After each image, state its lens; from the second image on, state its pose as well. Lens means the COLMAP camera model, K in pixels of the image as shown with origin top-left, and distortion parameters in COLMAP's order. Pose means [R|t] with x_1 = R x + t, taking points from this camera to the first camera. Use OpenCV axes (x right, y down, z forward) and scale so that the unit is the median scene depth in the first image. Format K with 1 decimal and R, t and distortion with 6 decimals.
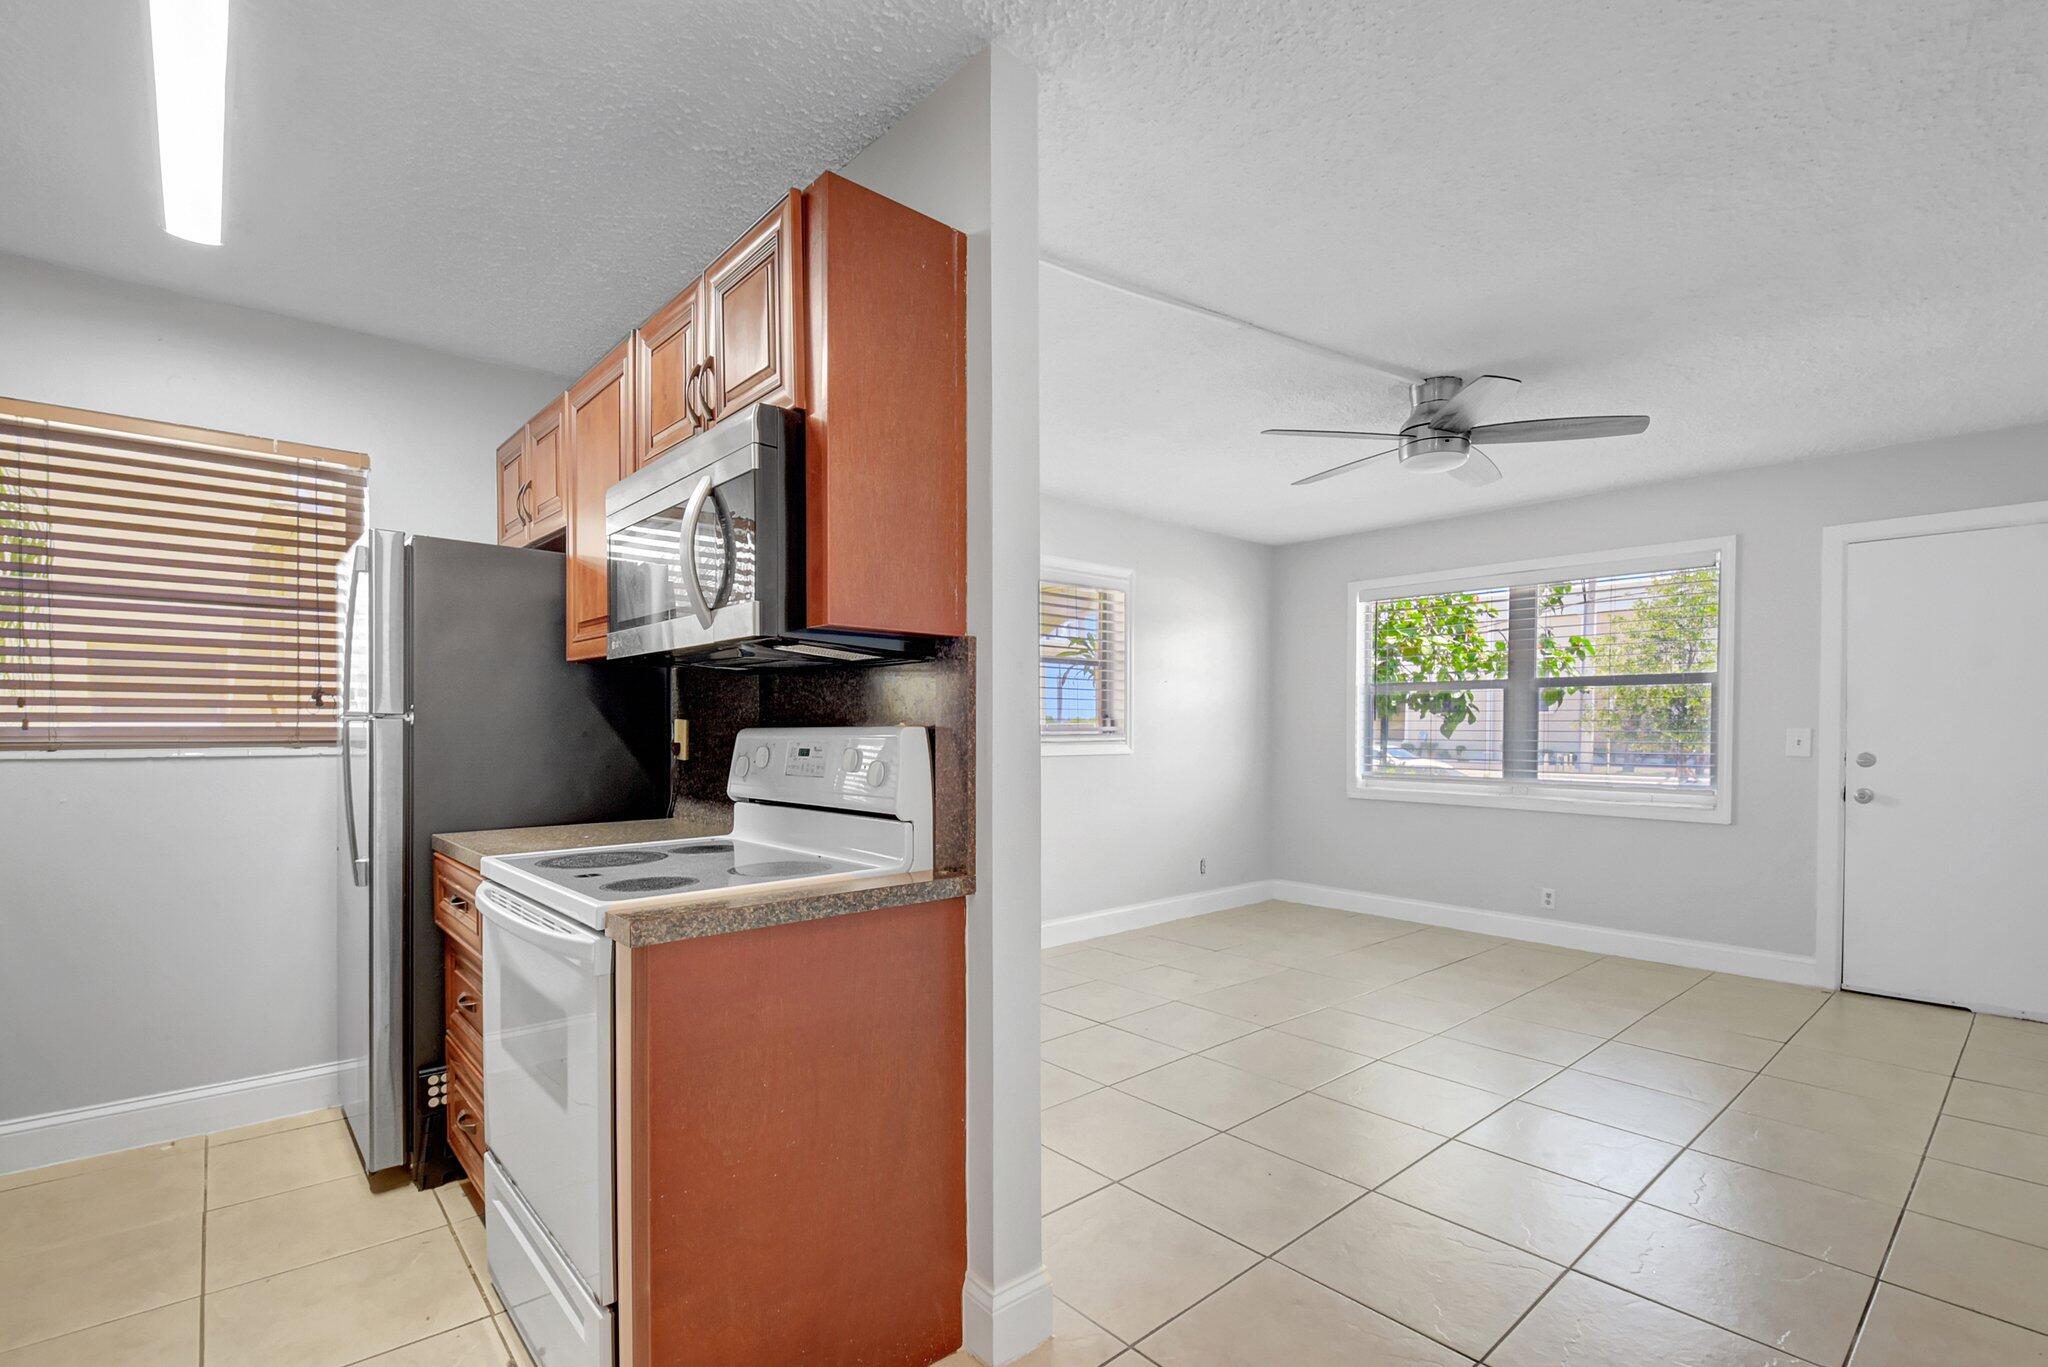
lens RADIAL K [[903.9, 0, 987.1], [0, 903.9, 748.4], [0, 0, 1]] dist [-0.018055, 0.000107]
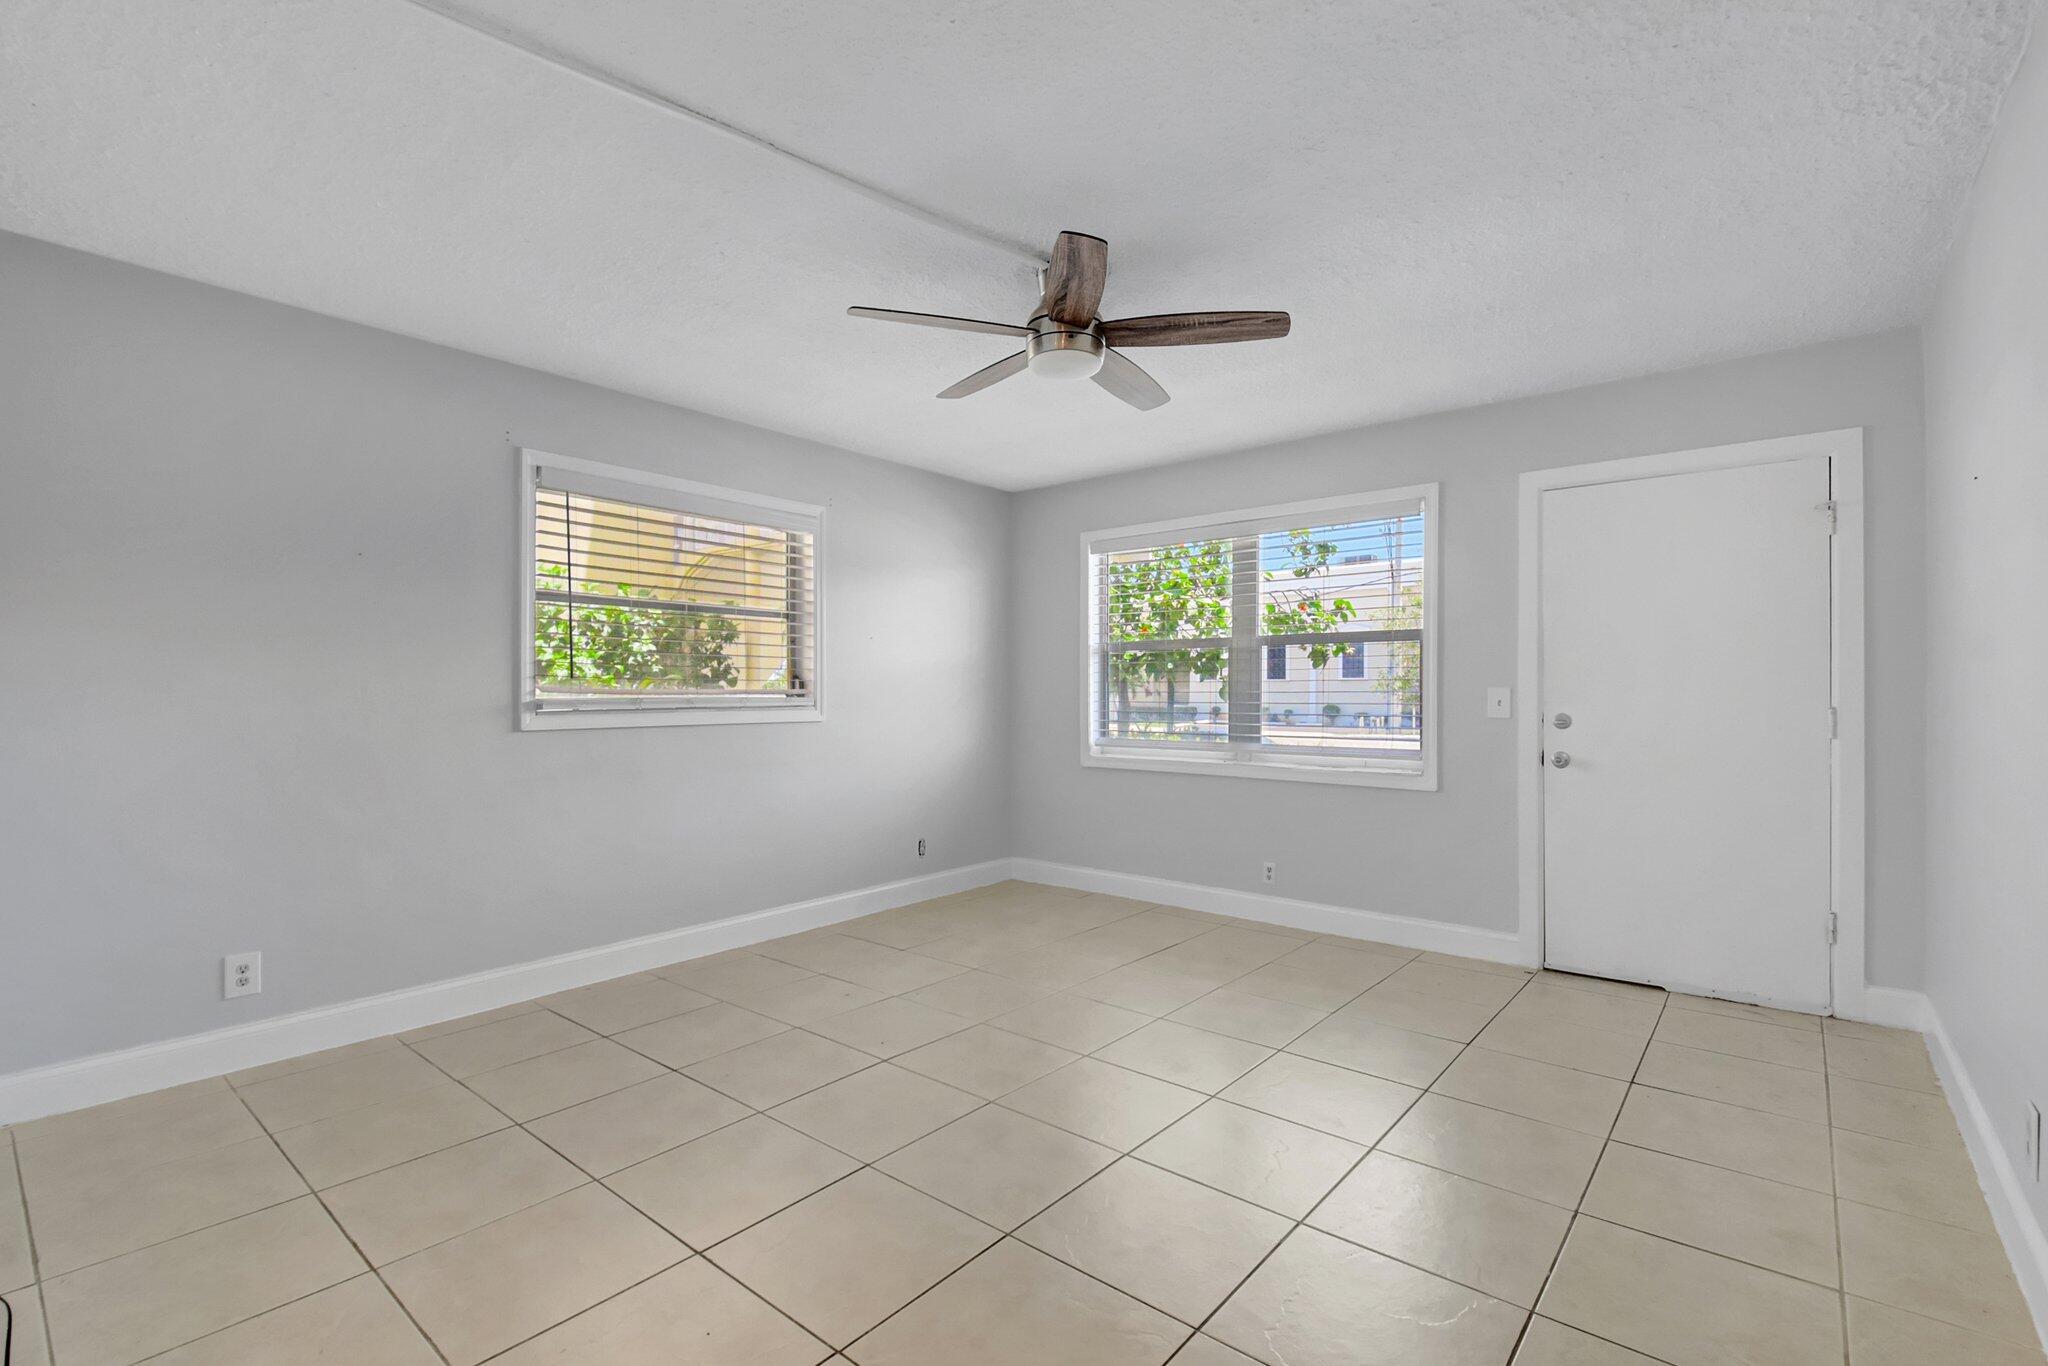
lens RADIAL K [[893.9, 0, 1023.9], [0, 893.9, 702.9], [0, 0, 1]] dist [0.033715, -0.018658]
pose [[0.983502, -0.003571, 0.180862, 0.193736], [0.005996, 0.999899, -0.012864, 0.001558], [-0.180798, 0.013737, 0.983424, 0.123289]]
